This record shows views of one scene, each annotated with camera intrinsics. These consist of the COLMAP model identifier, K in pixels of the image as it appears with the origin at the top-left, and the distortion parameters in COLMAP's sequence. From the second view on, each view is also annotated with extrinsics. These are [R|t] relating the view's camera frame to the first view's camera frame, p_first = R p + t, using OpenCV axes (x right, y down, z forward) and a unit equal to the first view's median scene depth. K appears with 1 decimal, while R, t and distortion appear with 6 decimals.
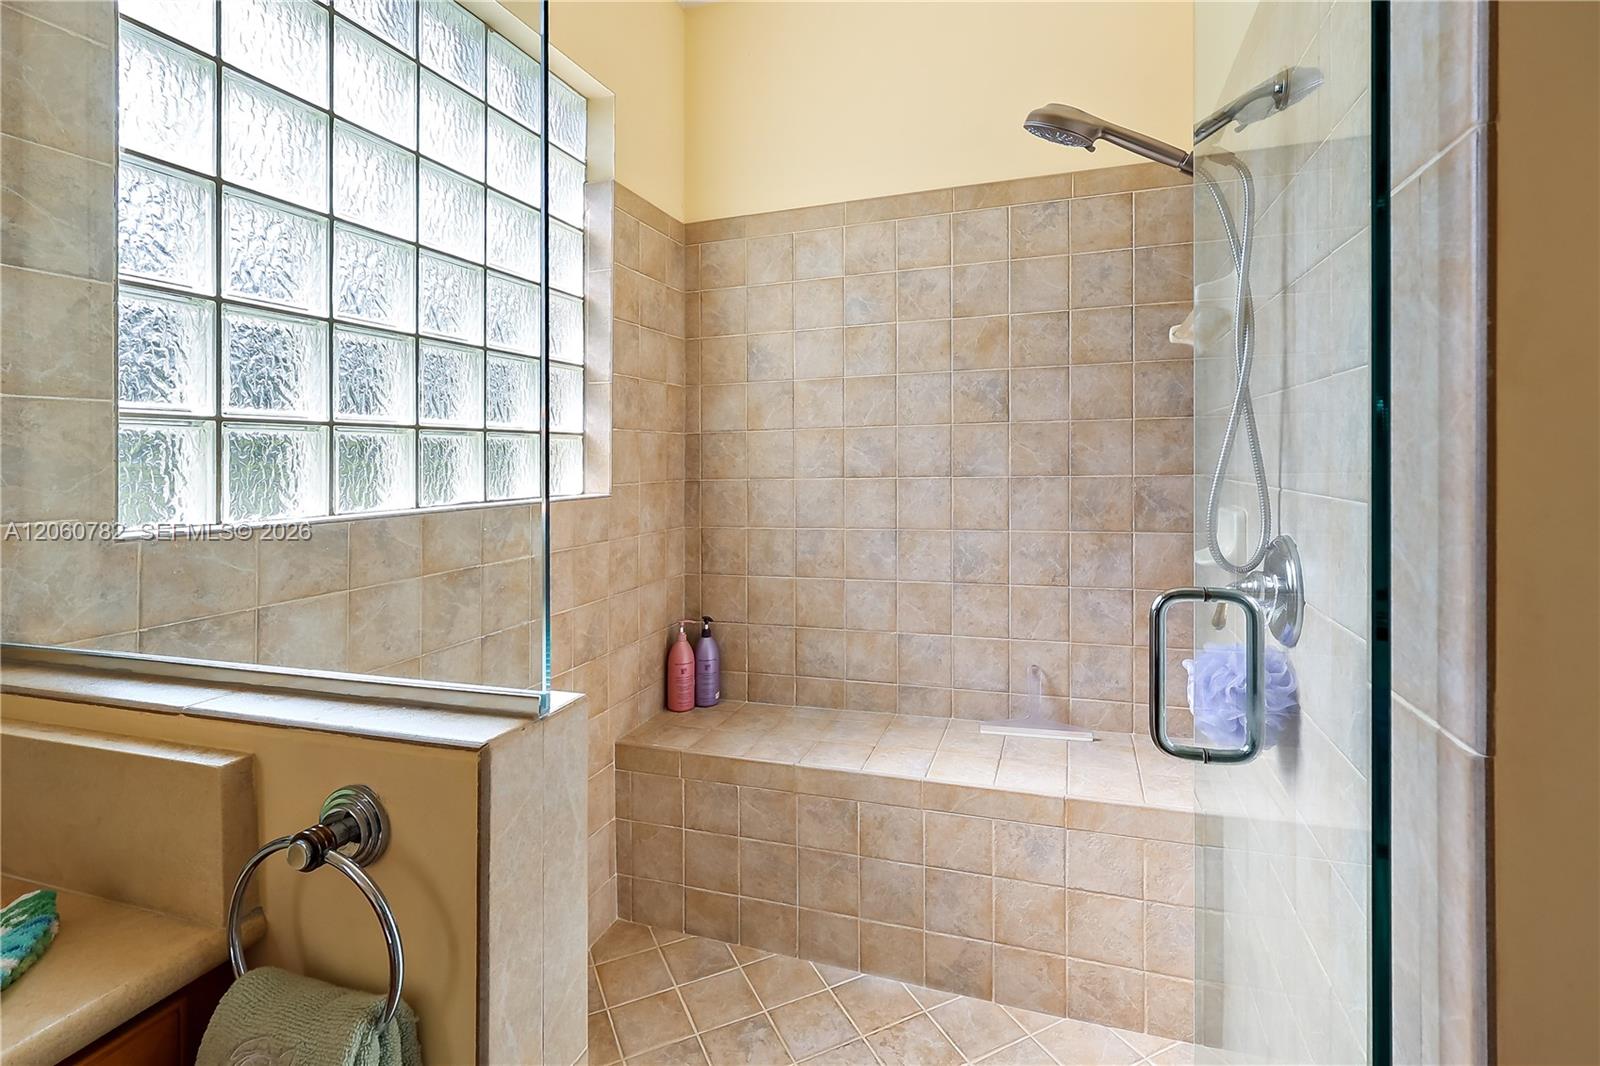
lens RADIAL K [[764.7, 0, 817.5], [0, 764.7, 425.3], [0, 0, 1]] dist [-0.000651, 0.000297]
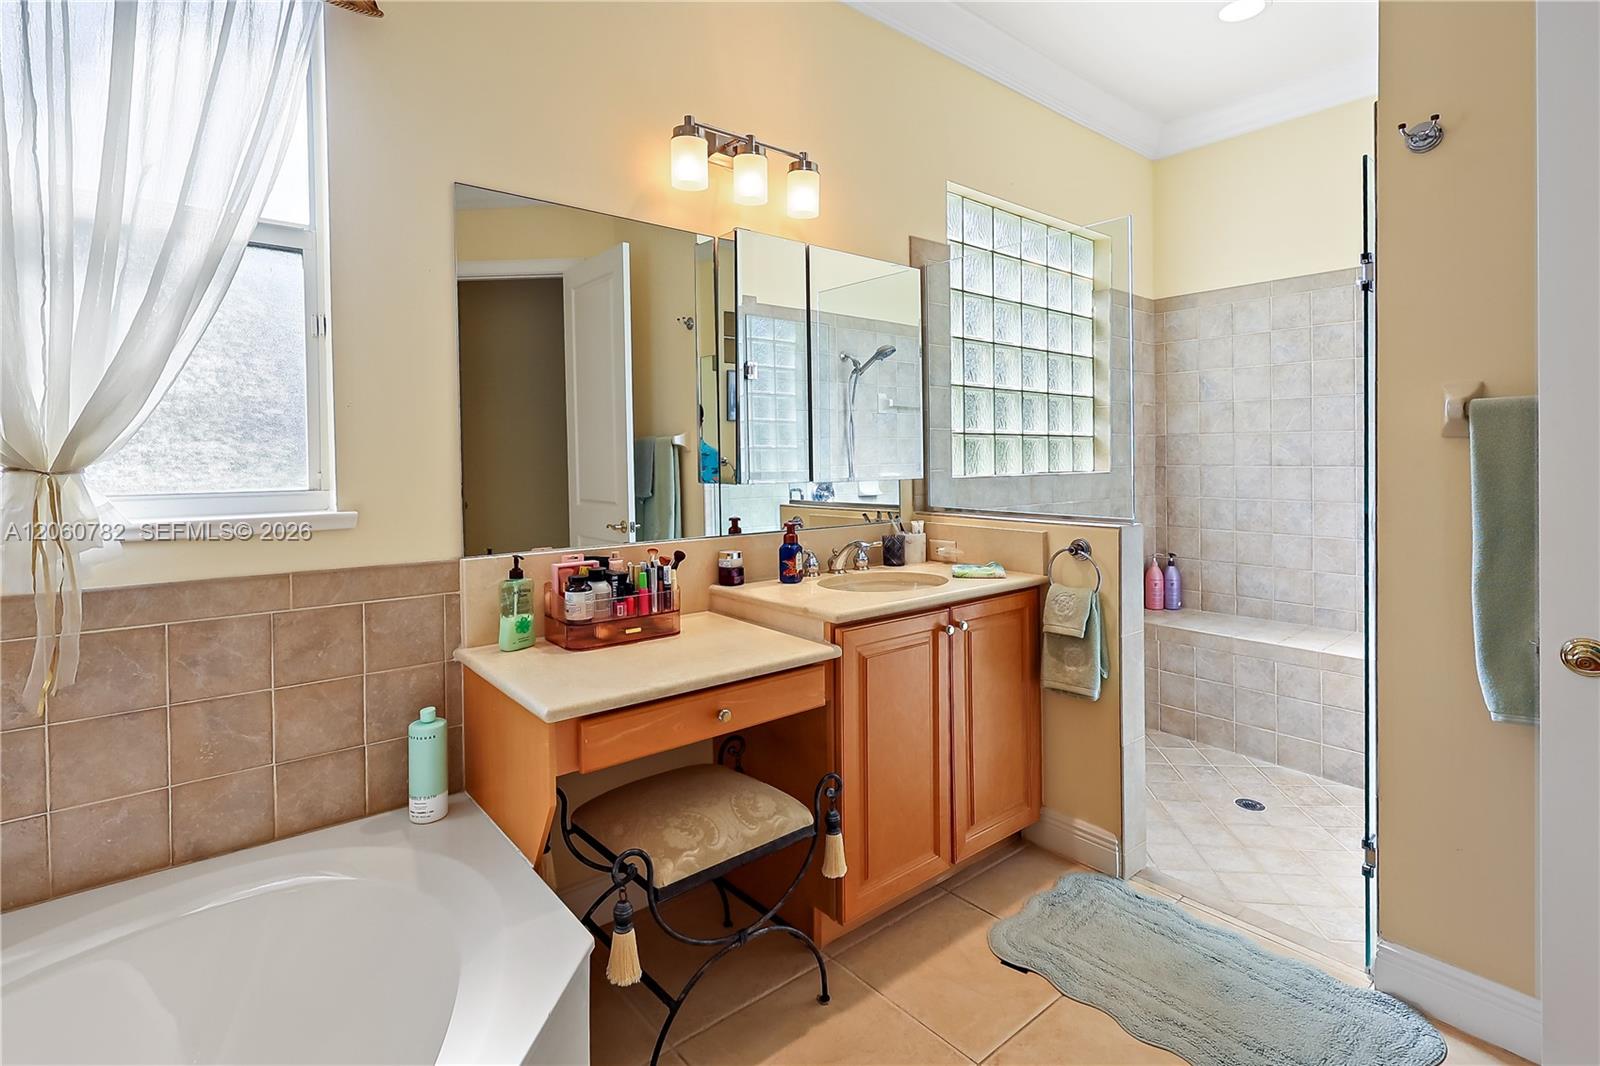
lens RADIAL K [[764.7, 0, 817.5], [0, 764.7, 425.3], [0, 0, 1]] dist [-0.000651, 0.000297]
pose [[0.846878, -0.005078, -0.531763, 0.078485], [0.010455, 0.999920, 0.007103, -0.031027], [0.531685, -0.011575, 0.846863, -0.741864]]
